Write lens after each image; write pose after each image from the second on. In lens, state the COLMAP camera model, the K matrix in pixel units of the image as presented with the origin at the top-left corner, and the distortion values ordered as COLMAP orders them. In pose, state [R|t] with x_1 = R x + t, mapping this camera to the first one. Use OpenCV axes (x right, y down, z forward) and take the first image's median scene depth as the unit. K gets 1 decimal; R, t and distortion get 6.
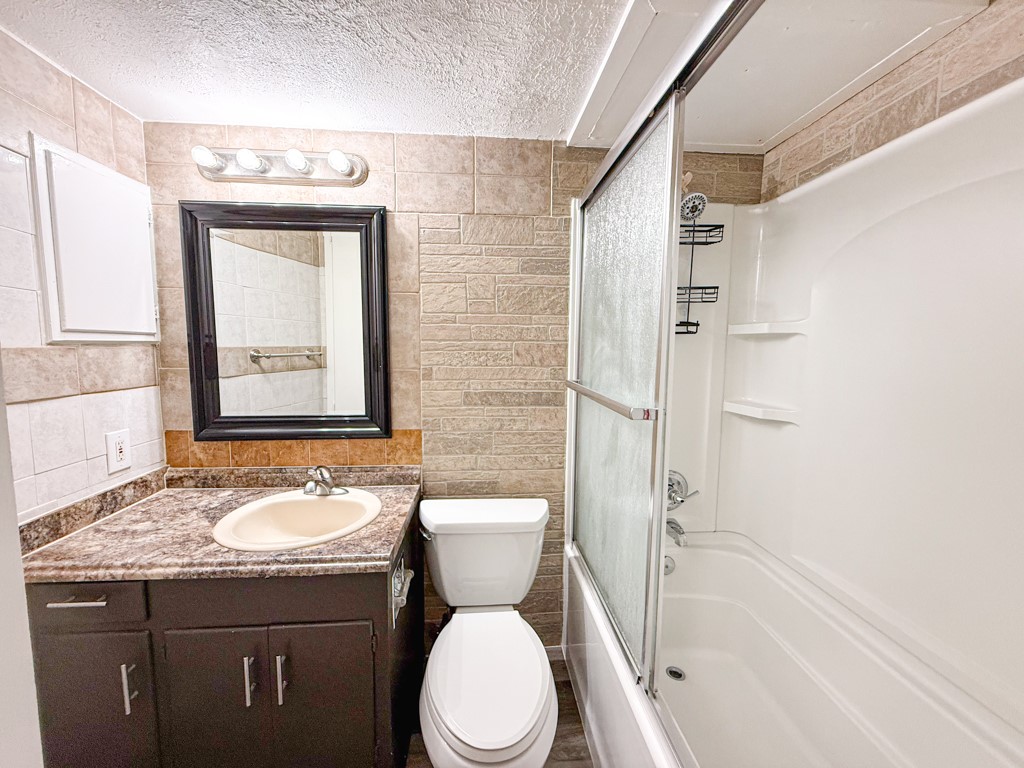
lens RADIAL K [[407.1, 0, 510.1], [0, 407.1, 382.3], [0, 0, 1]] dist [-0.001127, 0.000563]
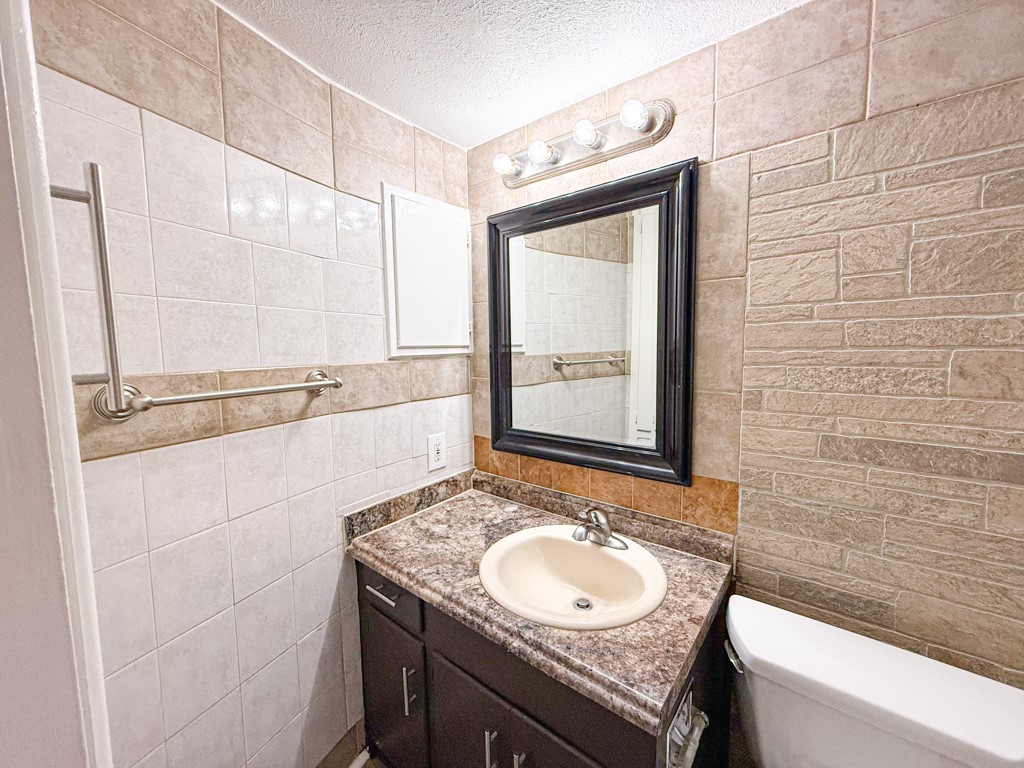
lens RADIAL K [[407.1, 0, 510.1], [0, 407.1, 382.3], [0, 0, 1]] dist [-0.001127, 0.000563]
pose [[0.727936, 0.045816, -0.684113, -0.045848], [-0.040414, 0.998897, 0.023895, -0.052078], [0.684453, 0.010254, 0.728985, 0.279936]]
